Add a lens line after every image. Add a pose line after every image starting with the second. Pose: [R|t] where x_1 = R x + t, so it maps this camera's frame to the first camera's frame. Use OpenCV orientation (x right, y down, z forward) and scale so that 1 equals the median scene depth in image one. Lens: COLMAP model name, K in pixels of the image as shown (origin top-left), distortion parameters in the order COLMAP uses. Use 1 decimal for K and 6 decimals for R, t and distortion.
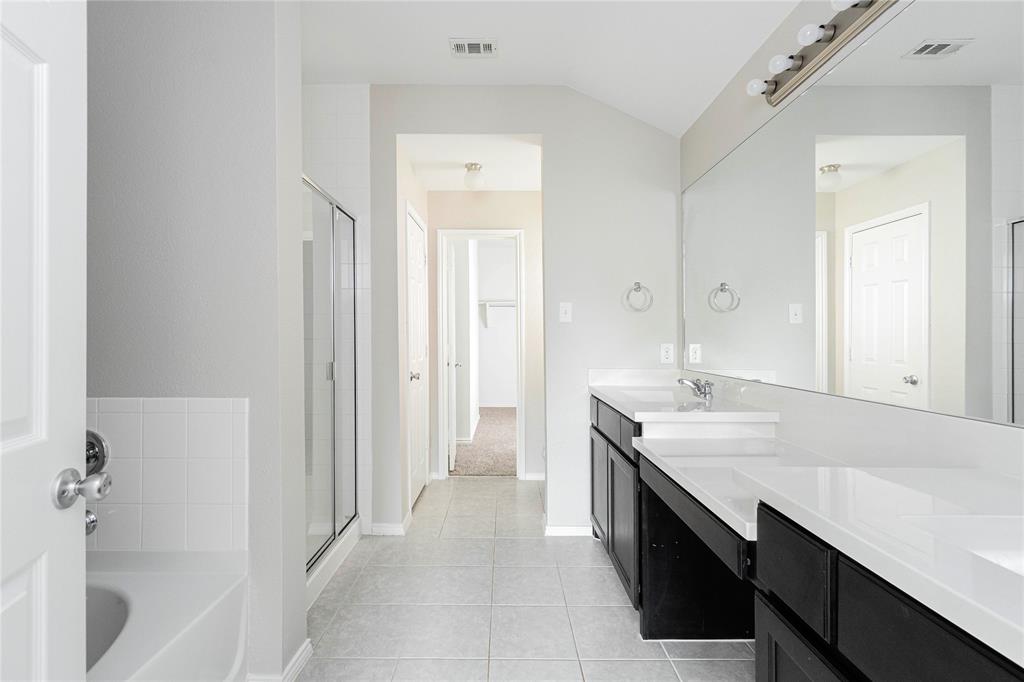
lens RADIAL K [[464.7, 0, 509.5], [0, 464.7, 319.7], [0, 0, 1]] dist [-0.000094, 0.000183]
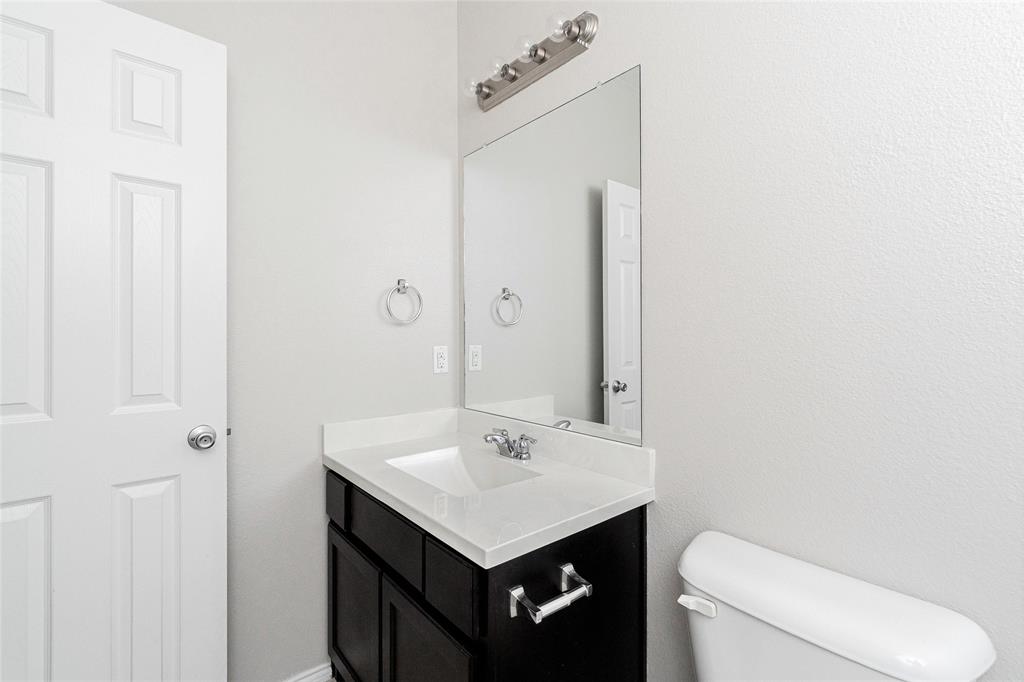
lens RADIAL K [[464.7, 0, 509.5], [0, 464.7, 319.7], [0, 0, 1]] dist [-0.000094, 0.000183]
pose [[0.782982, 0.011575, 0.621936, -0.012294], [-0.014846, 0.999890, 0.000080, -0.029622], [-0.621867, -0.009296, 0.783068, 0.397200]]
